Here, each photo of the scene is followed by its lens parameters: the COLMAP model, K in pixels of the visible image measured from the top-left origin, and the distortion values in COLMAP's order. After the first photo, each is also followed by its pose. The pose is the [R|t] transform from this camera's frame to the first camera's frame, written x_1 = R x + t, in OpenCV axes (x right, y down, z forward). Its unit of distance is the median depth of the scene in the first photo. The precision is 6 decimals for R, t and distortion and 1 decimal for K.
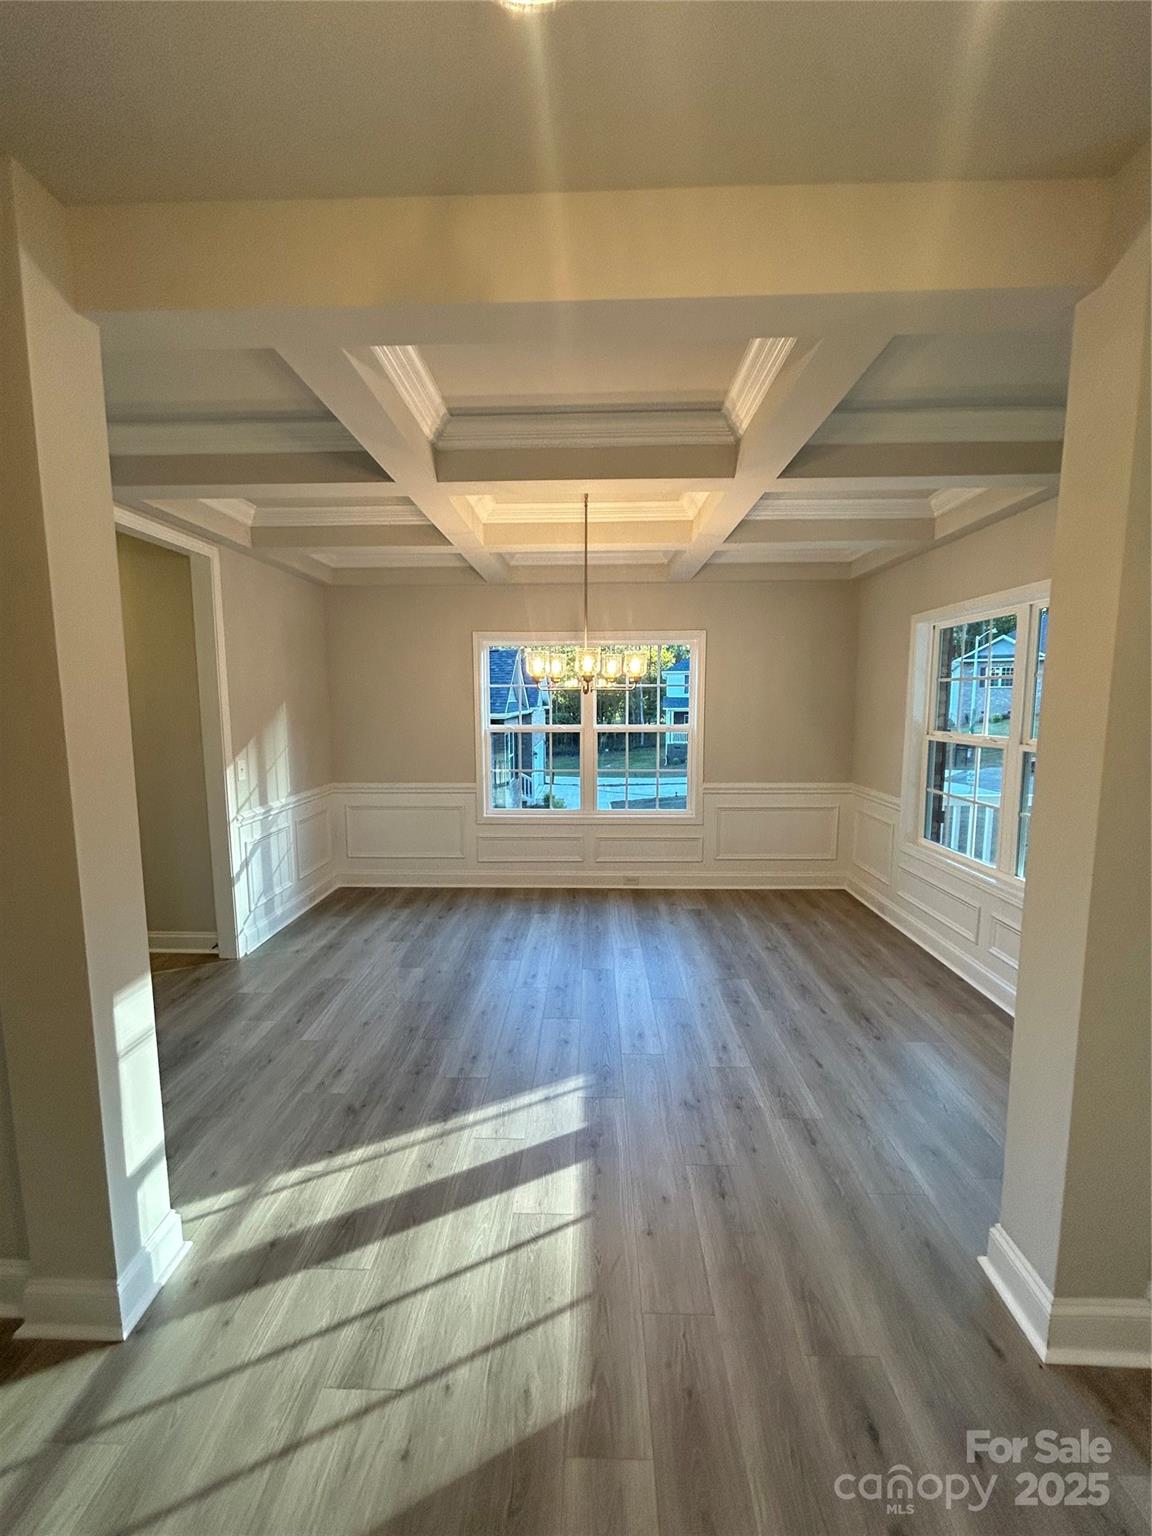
lens RADIAL K [[618.1, 0, 574.2], [0, 618.1, 763.5], [0, 0, 1]] dist [-0.001865, -0.000674]
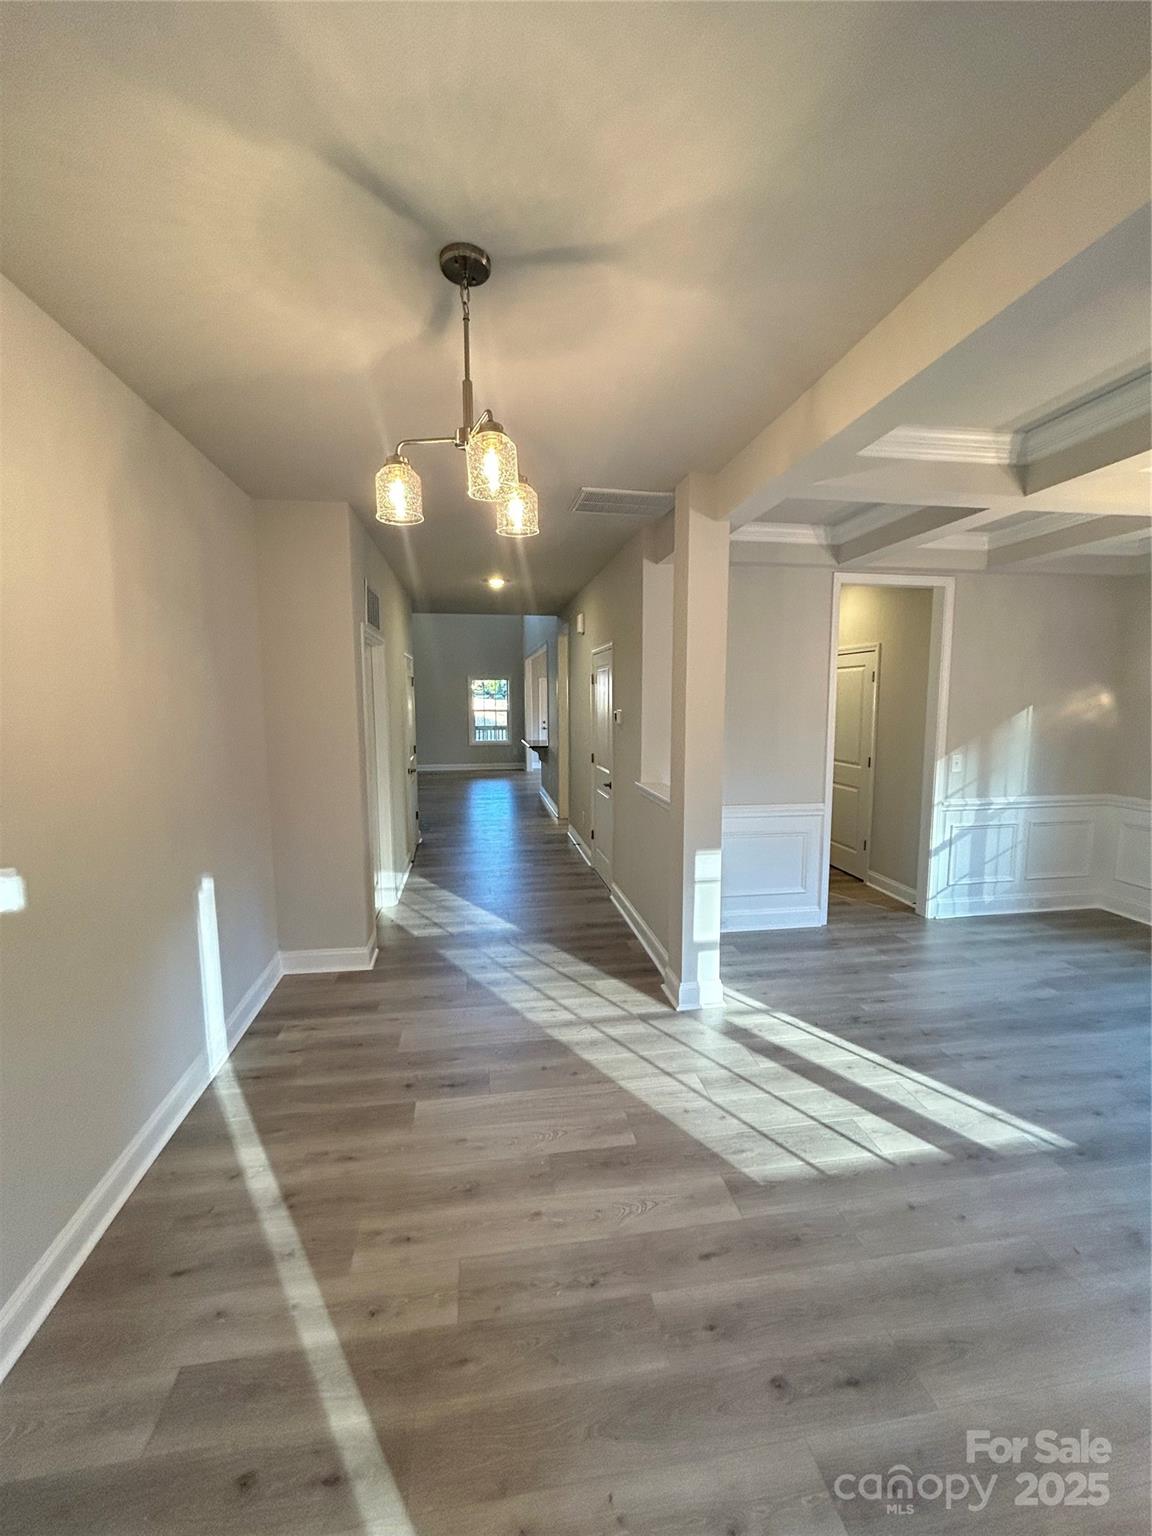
lens RADIAL K [[618.1, 0, 577.3], [0, 618.1, 767.7], [0, 0, 1]] dist [-0.001865, -0.000674]
pose [[0.191805, 0.117609, -0.974361, 0.694851], [-0.098838, 0.990061, 0.100048, -0.041376], [0.976444, 0.077114, 0.201523, 0.102421]]
